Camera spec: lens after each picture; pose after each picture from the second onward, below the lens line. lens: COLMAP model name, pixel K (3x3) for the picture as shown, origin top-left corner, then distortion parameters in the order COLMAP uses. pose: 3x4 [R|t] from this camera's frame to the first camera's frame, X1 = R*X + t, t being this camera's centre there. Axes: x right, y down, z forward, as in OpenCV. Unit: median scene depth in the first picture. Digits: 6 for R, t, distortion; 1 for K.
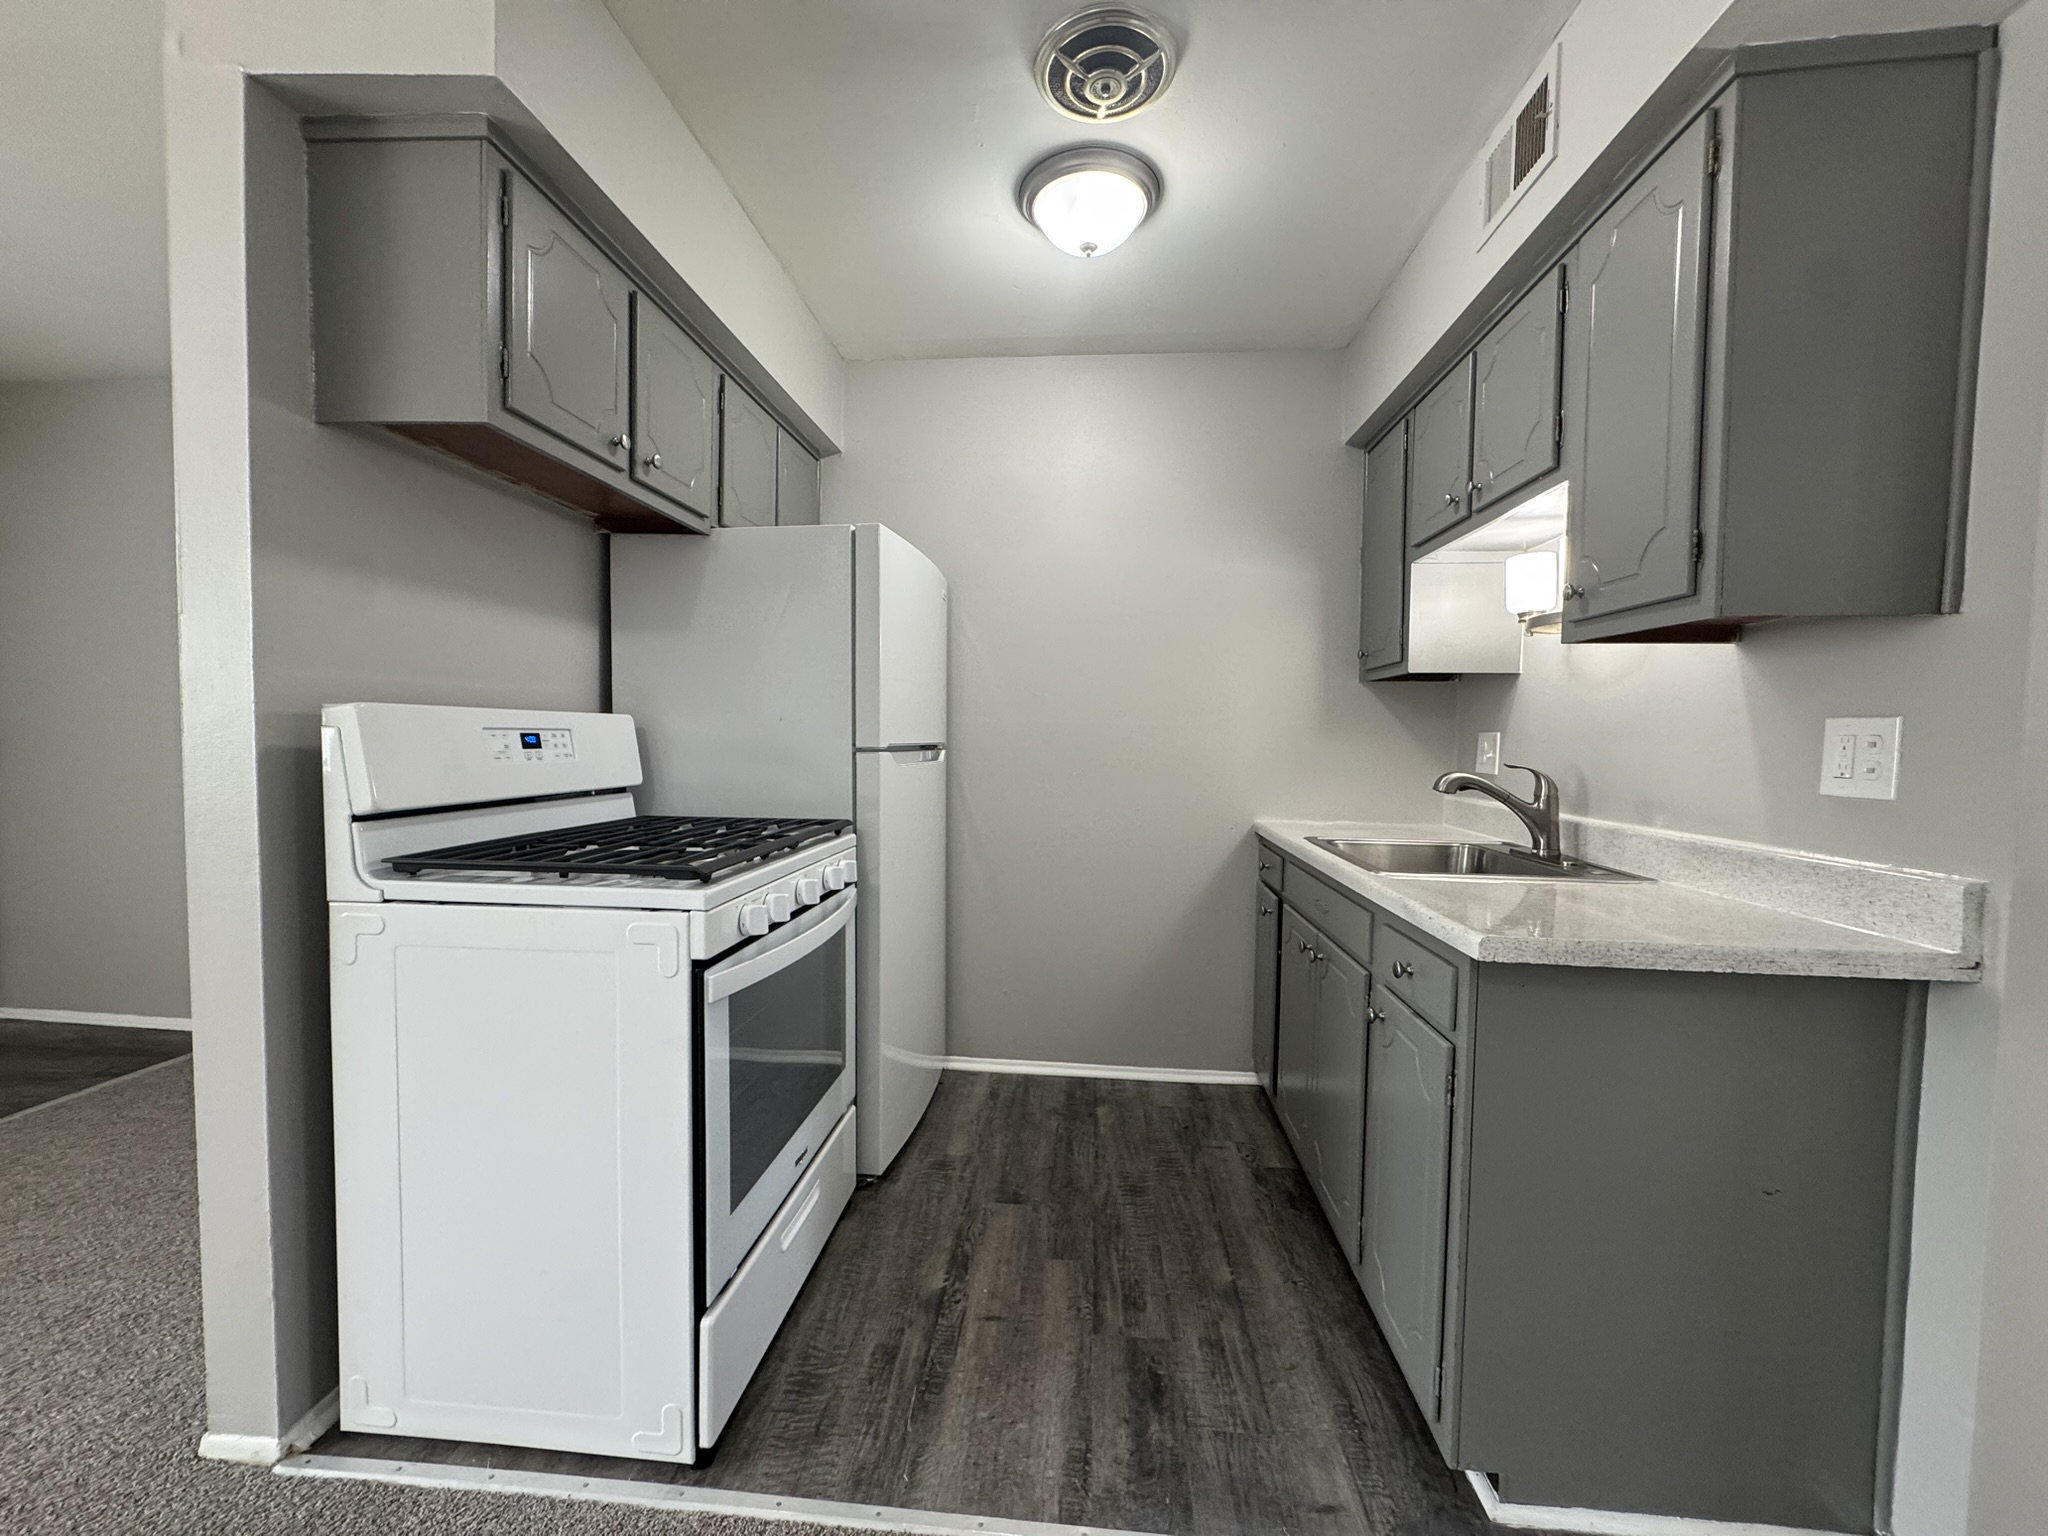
lens RADIAL K [[817.1, 0, 1021.1], [0, 817.1, 771.5], [0, 0, 1]] dist [-0.000455, -0.000073]
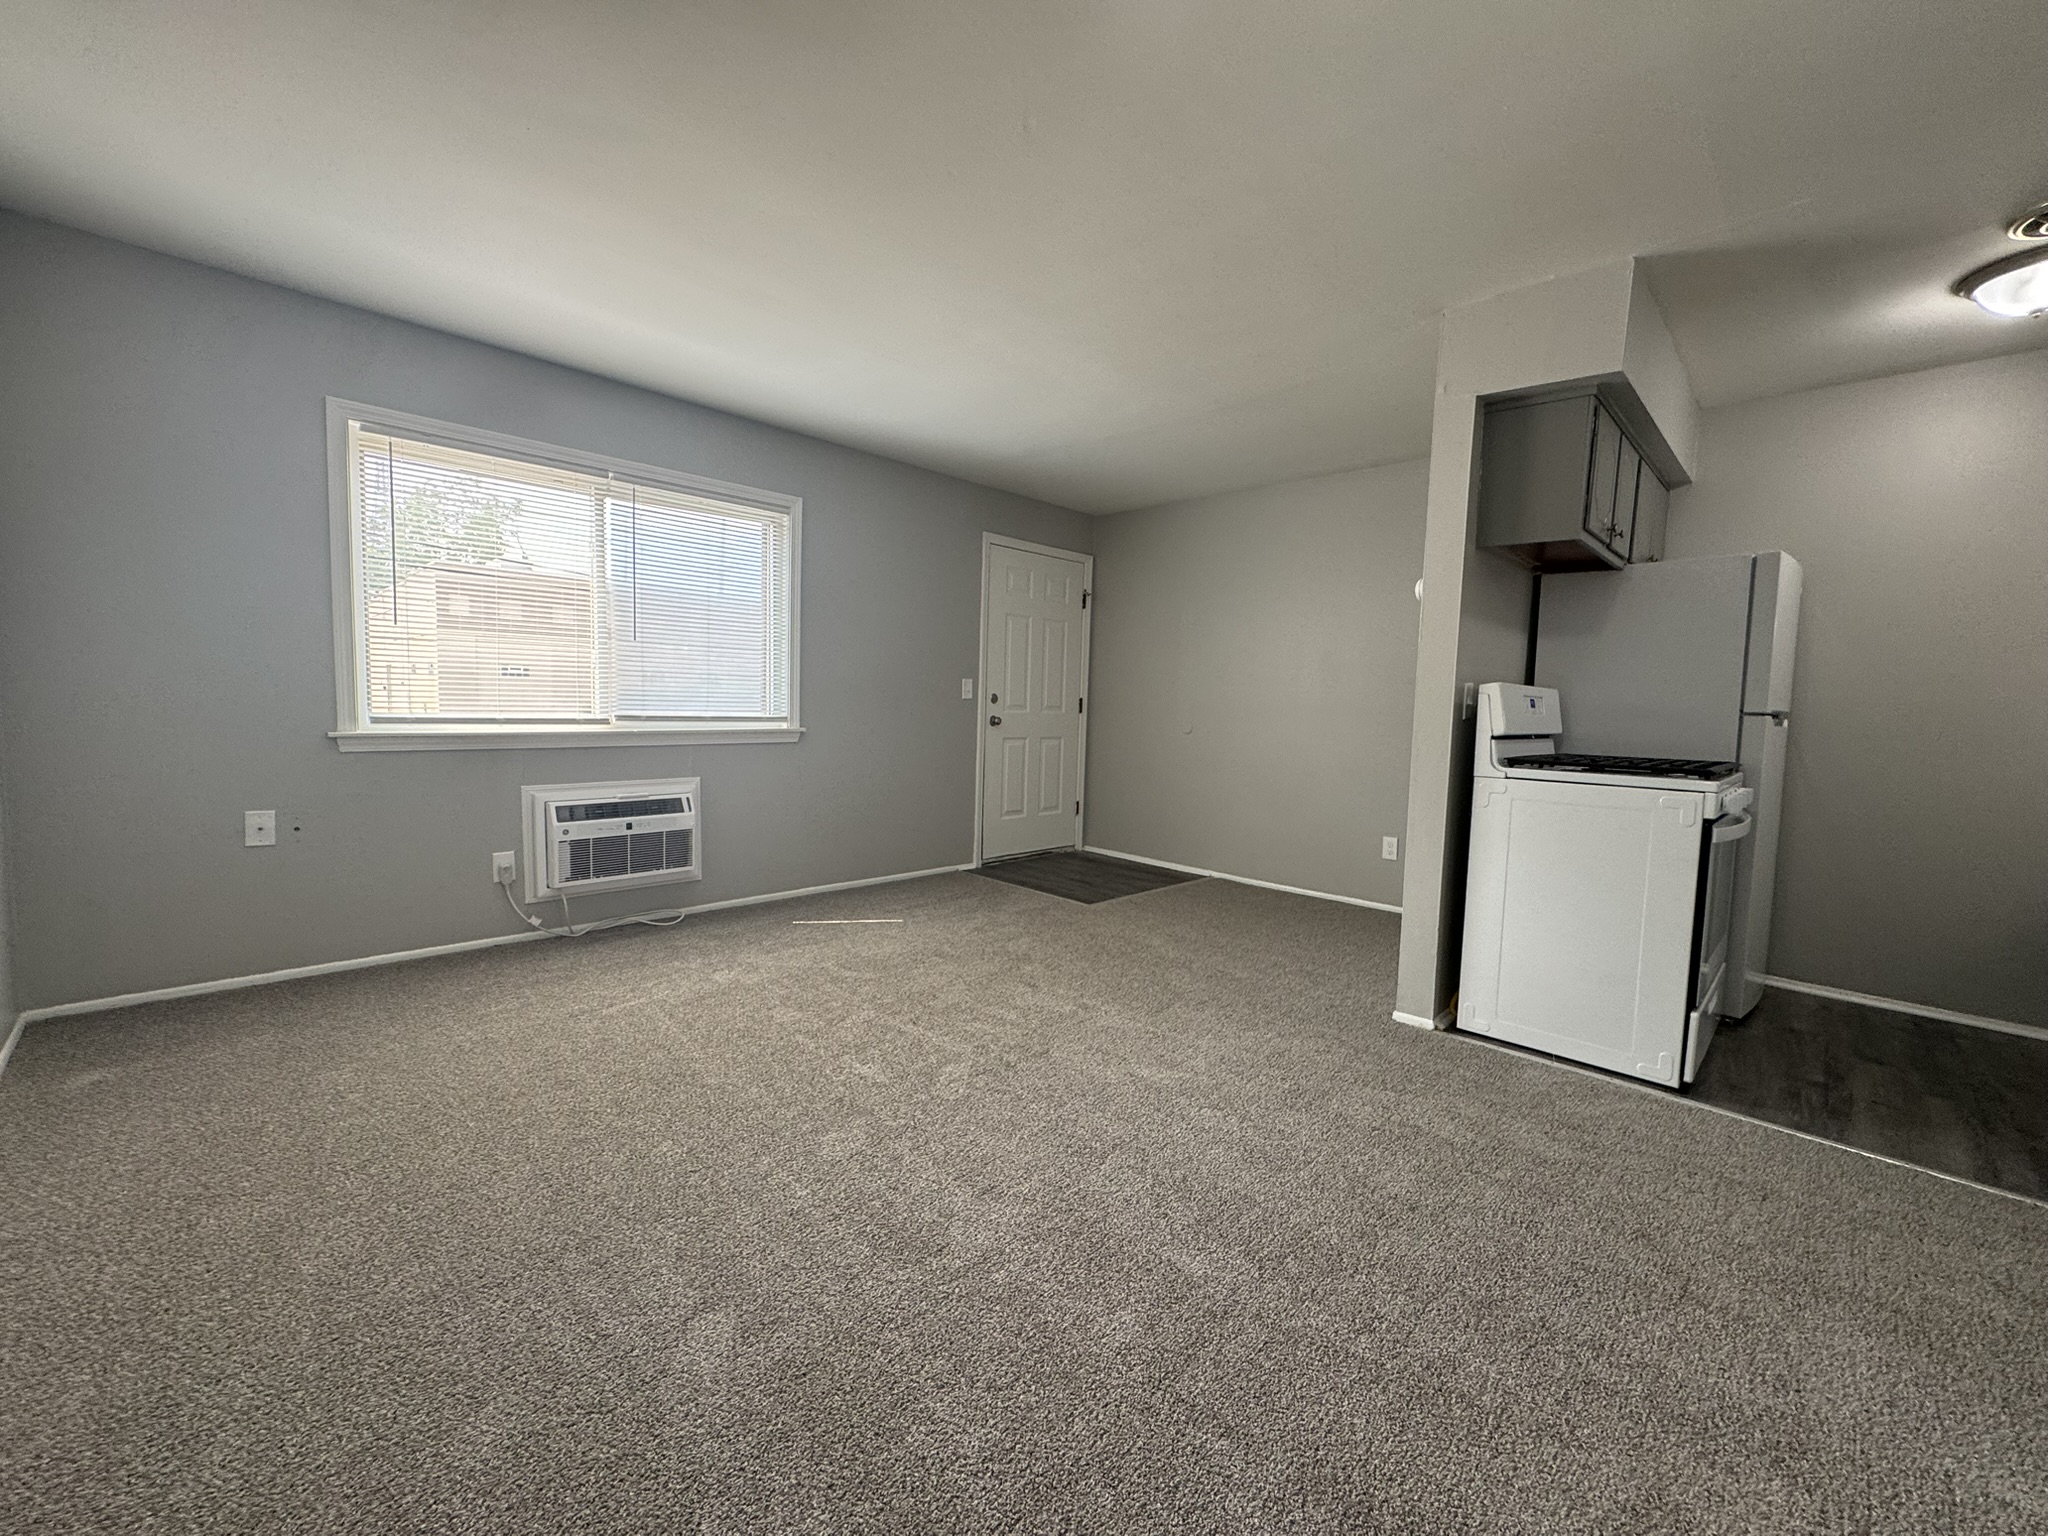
lens RADIAL K [[817.1, 0, 1021.1], [0, 817.1, 771.5], [0, 0, 1]] dist [-0.000455, -0.000073]
pose [[0.766638, 0.059300, -0.639335, -0.254530], [-0.044362, 0.998238, 0.039395, 0.073647], [0.640545, -0.001840, 0.767918, -0.888413]]
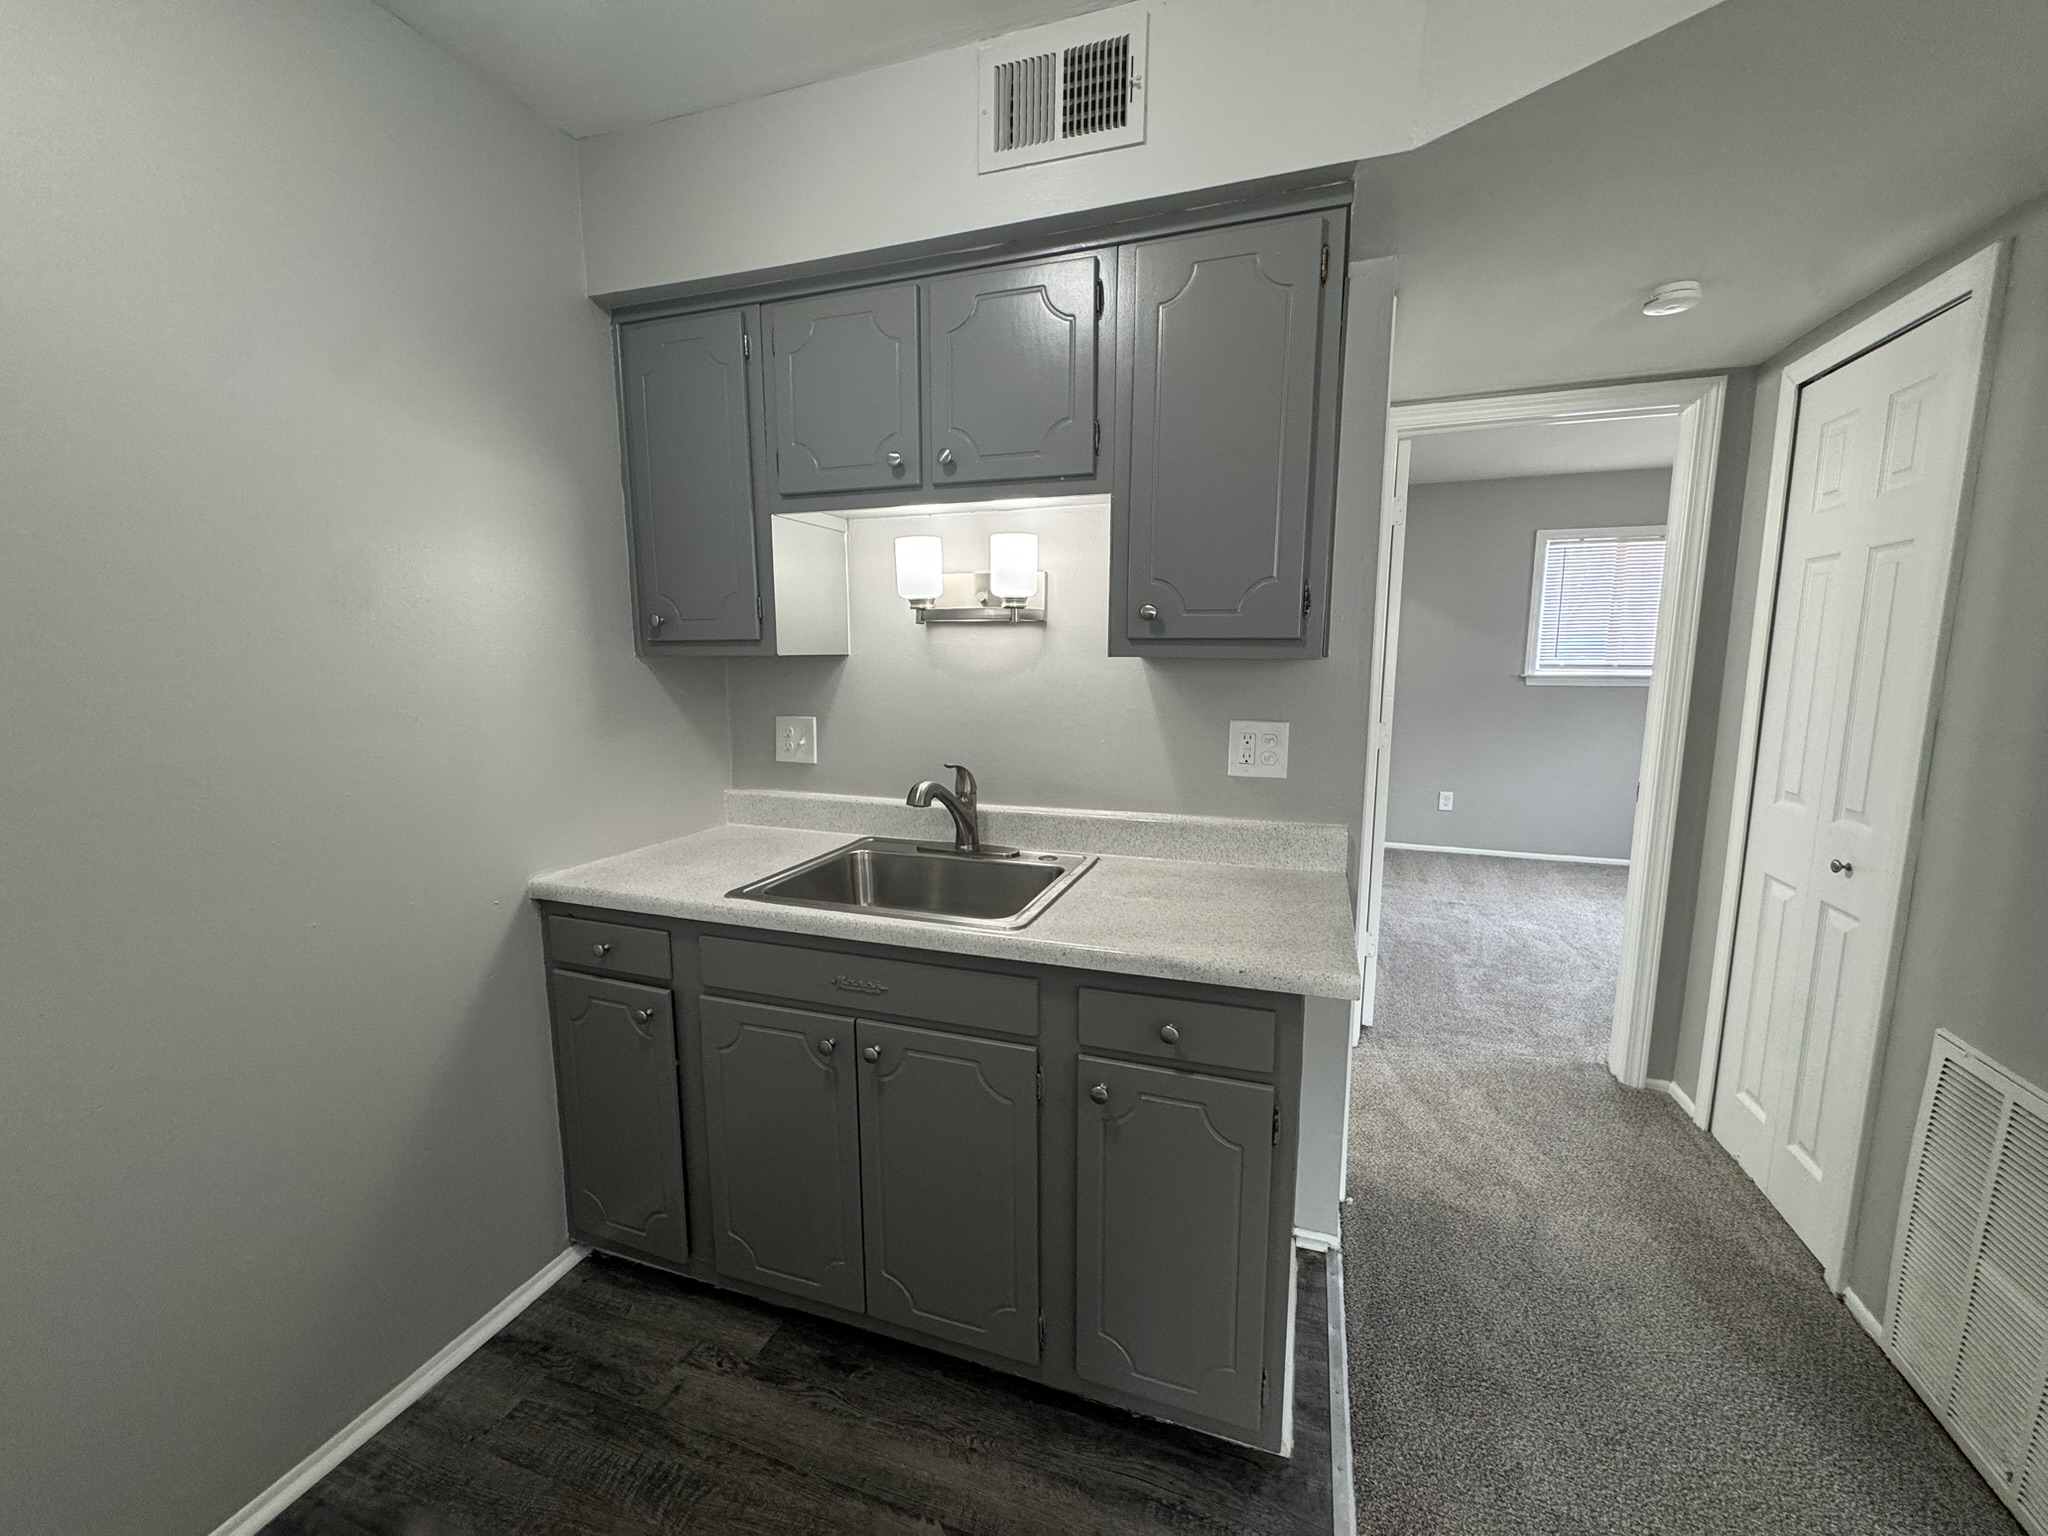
lens RADIAL K [[814.7, 0, 1024.0], [0, 814.7, 768.0], [0, 0, 1]] dist [-0.001336, -0.000387]
pose [[0.241193, -0.151502, 0.958579, -0.278186], [0.048164, 0.988391, 0.144095, -0.131191], [-0.969281, 0.011414, 0.245690, 0.652435]]
